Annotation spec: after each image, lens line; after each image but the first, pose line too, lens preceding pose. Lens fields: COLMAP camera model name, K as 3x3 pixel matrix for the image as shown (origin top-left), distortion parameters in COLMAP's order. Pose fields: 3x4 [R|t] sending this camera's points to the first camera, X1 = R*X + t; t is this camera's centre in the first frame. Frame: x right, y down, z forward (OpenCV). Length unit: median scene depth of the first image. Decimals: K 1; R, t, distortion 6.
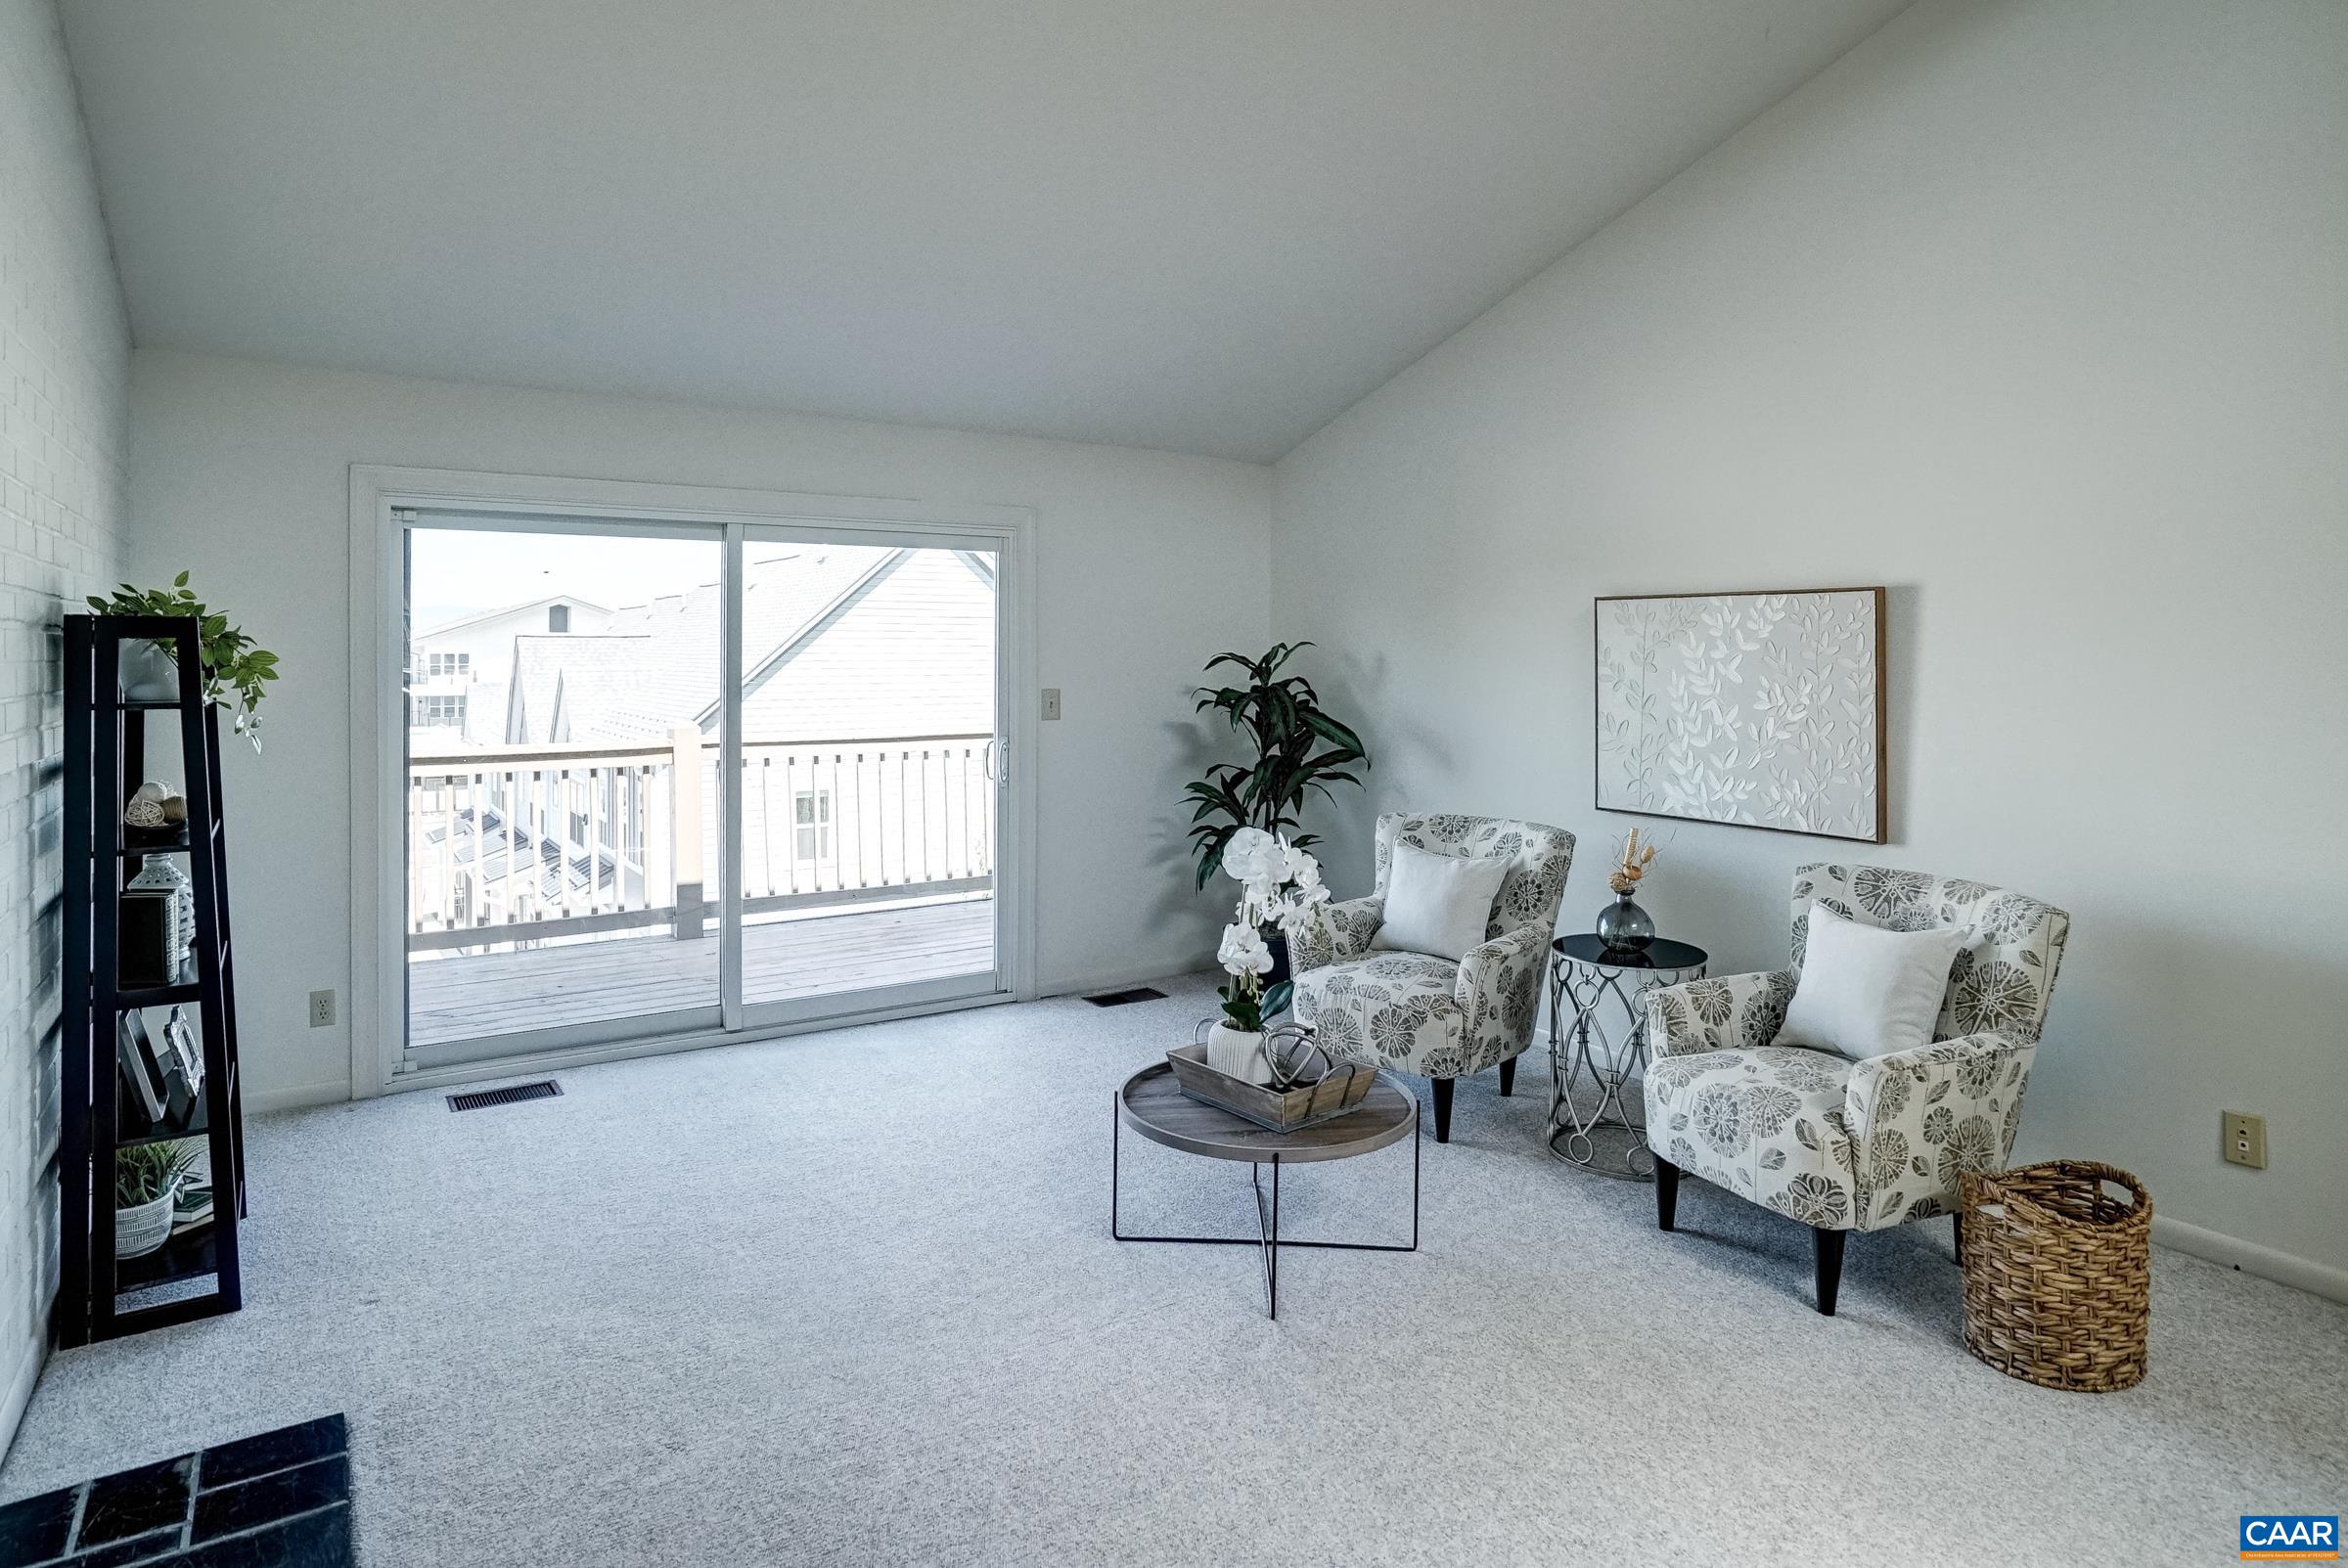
lens RADIAL K [[1348.5, 0, 1162.9], [0, 1348.5, 690.9], [0, 0, 1]] dist [-0.042249, 0.029640]
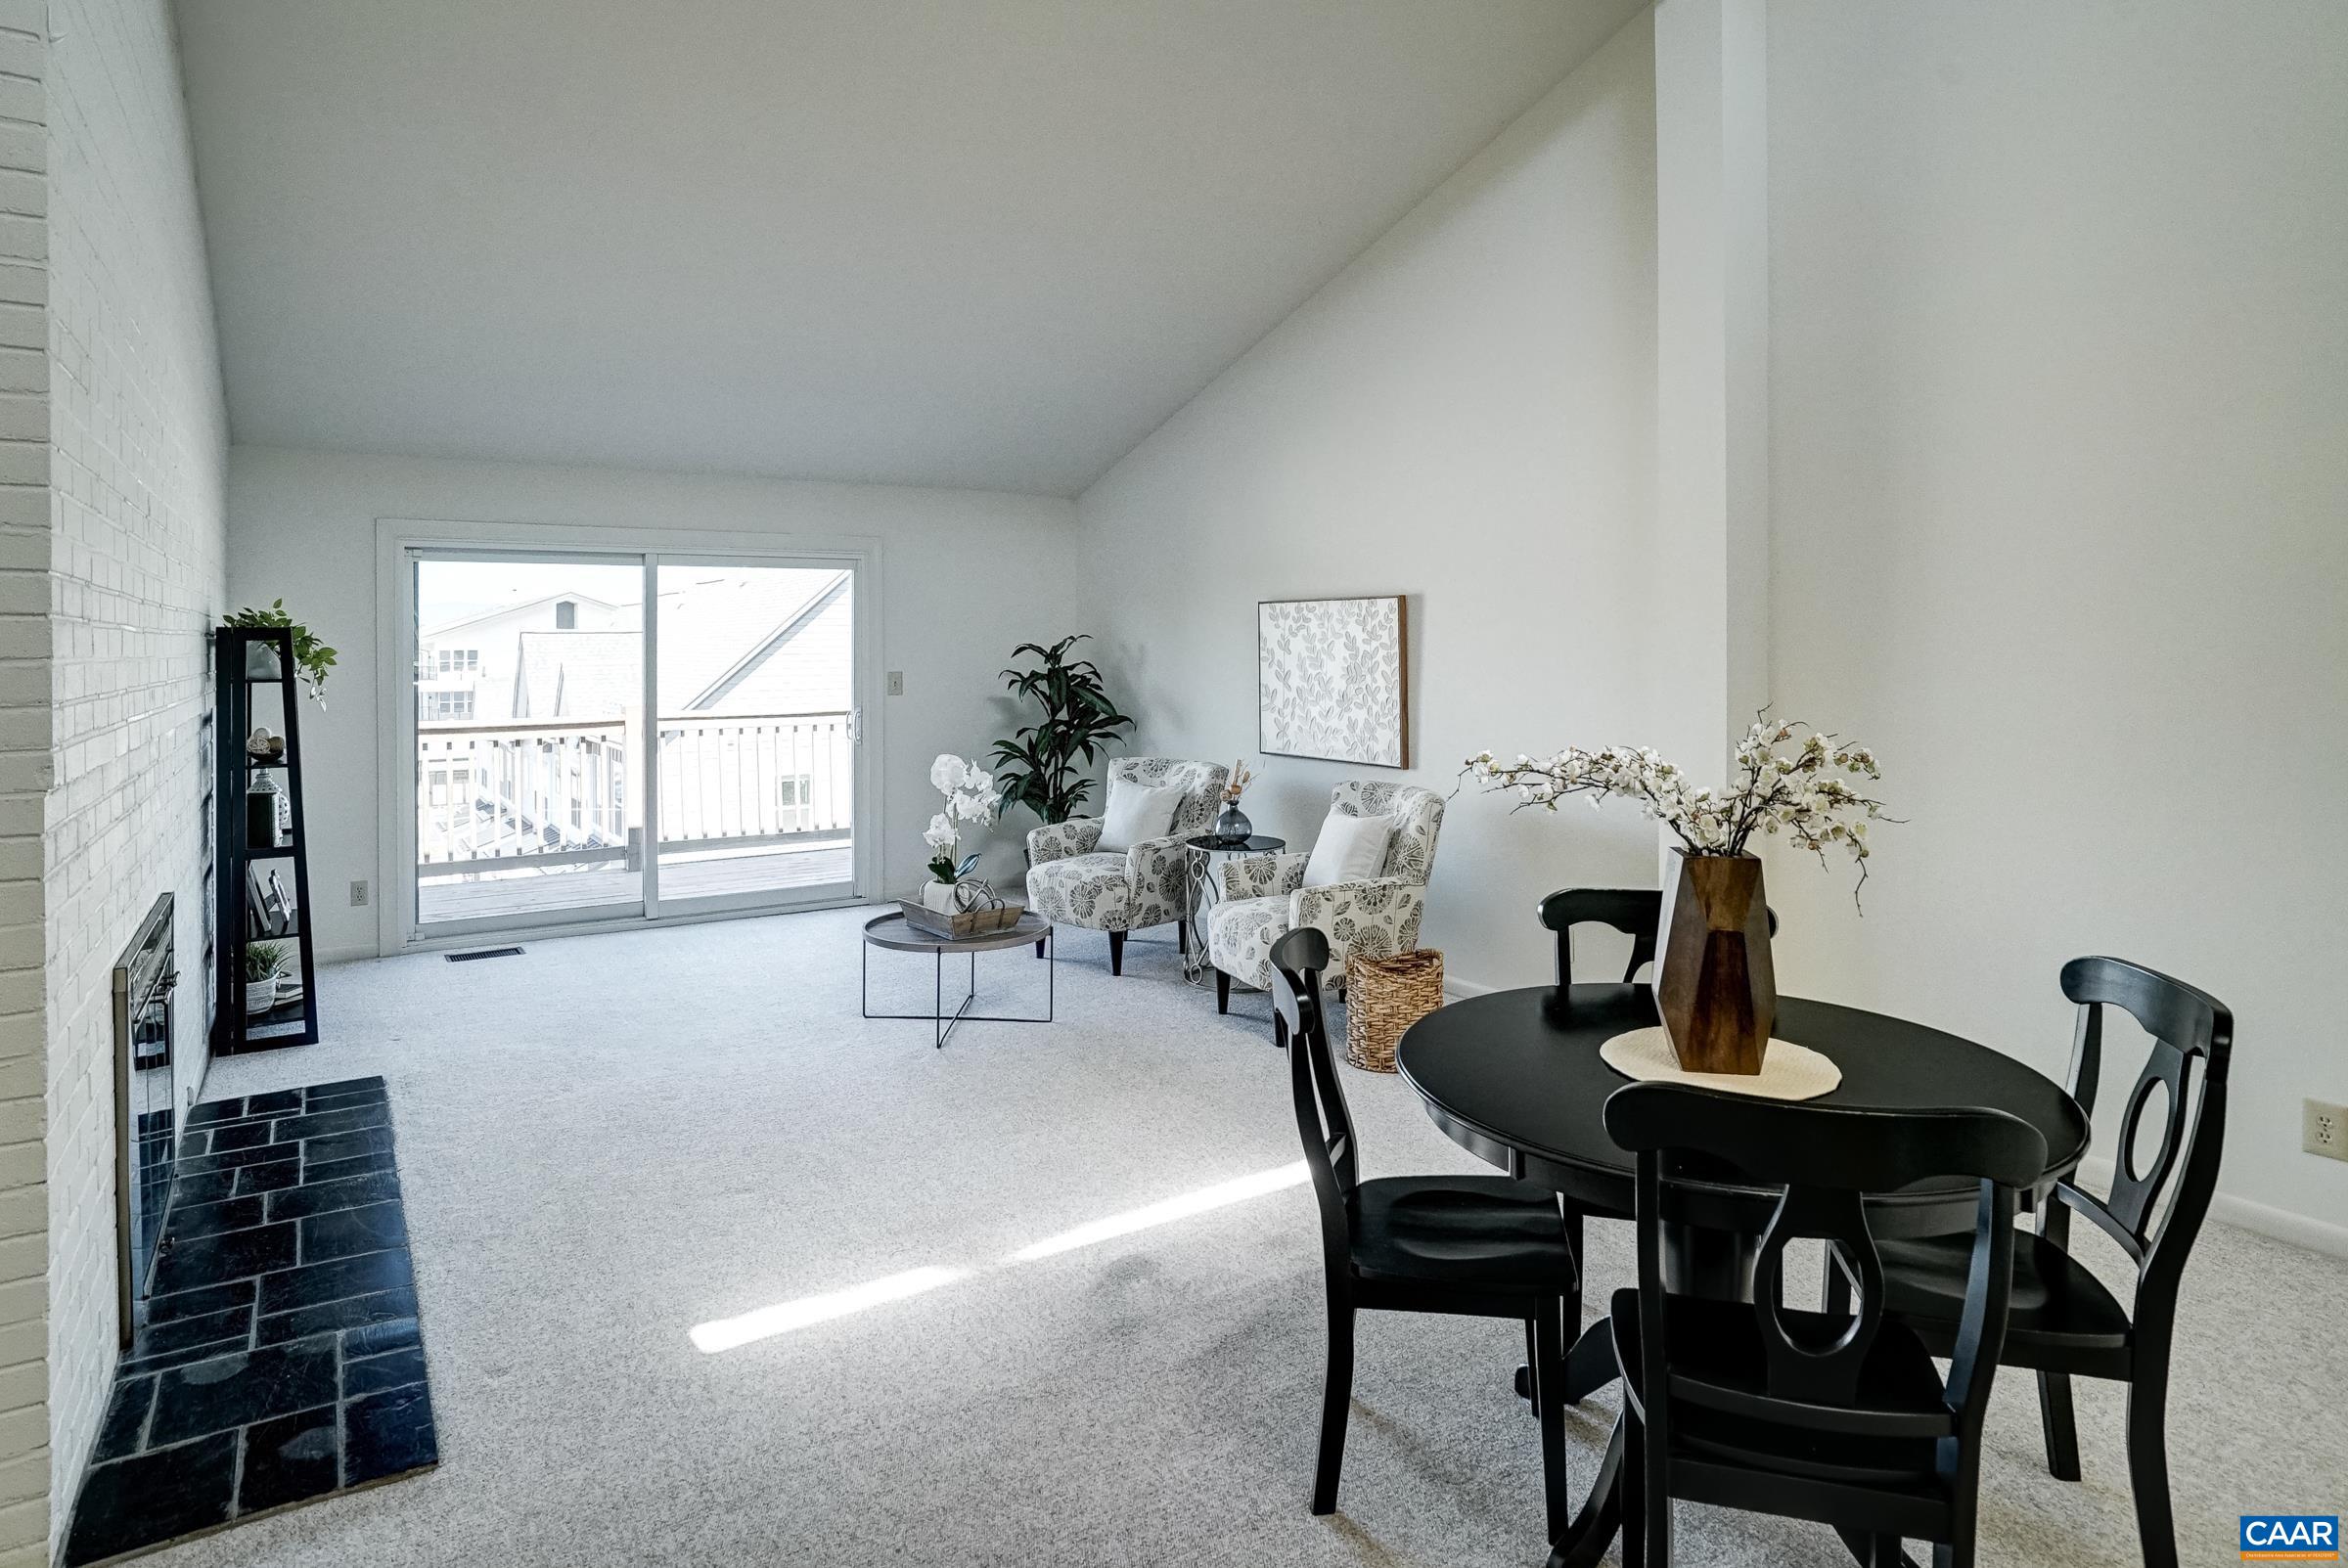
lens RADIAL K [[1355.1, 0, 1164.4], [0, 1355.1, 675.6], [0, 0, 1]] dist [-0.040833, 0.031387]
pose [[0.999942, -0.007900, -0.007380, 0.274433], [0.007865, 0.999958, -0.004772, 0.015456], [0.007418, 0.004714, 0.999961, -0.482714]]
